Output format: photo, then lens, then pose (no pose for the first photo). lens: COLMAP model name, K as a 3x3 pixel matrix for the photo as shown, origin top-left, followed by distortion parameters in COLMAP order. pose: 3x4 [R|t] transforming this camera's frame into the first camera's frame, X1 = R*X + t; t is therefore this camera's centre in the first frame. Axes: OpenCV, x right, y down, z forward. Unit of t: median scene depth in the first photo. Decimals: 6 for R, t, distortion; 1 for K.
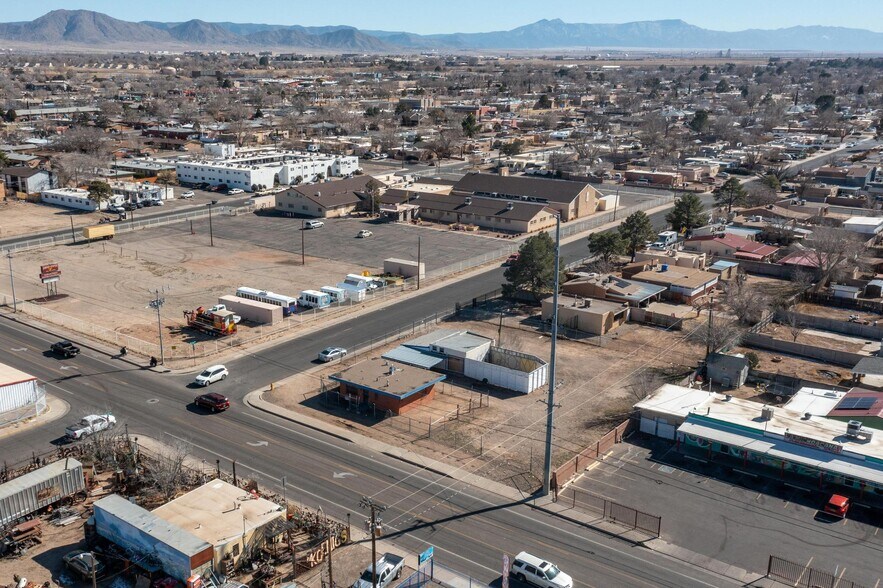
lens RADIAL K [[883.7, 0, 388.4], [0, 883.7, 293.2], [0, 0, 1]] dist [-0.000300, 0.008529]
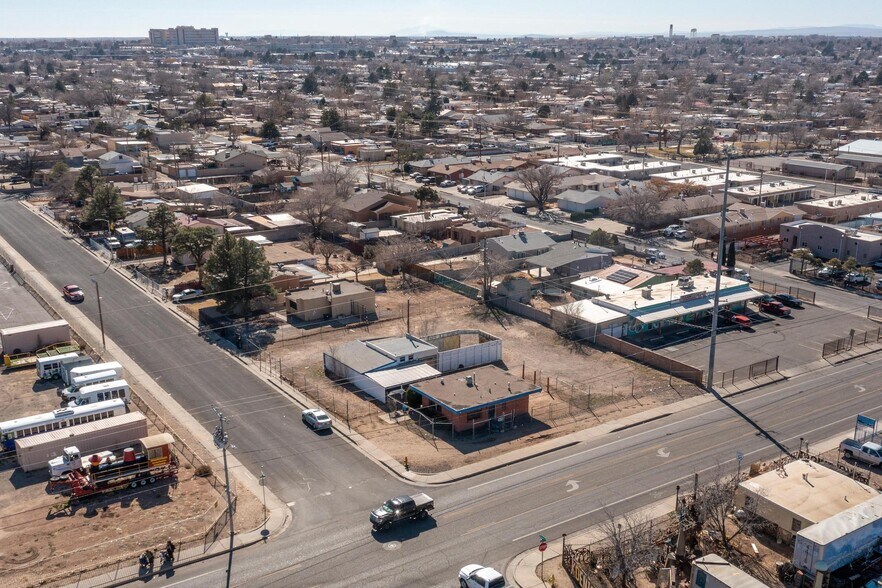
lens RADIAL K [[916.8, 0, 441.0], [0, 916.8, 294.0], [0, 0, 1]] dist [0.003409, 0.000497]
pose [[0.292522, -0.253860, 0.921947, -0.671952], [0.246539, 0.951547, 0.183787, -0.139697], [-0.923932, 0.173534, 0.340935, 0.556940]]
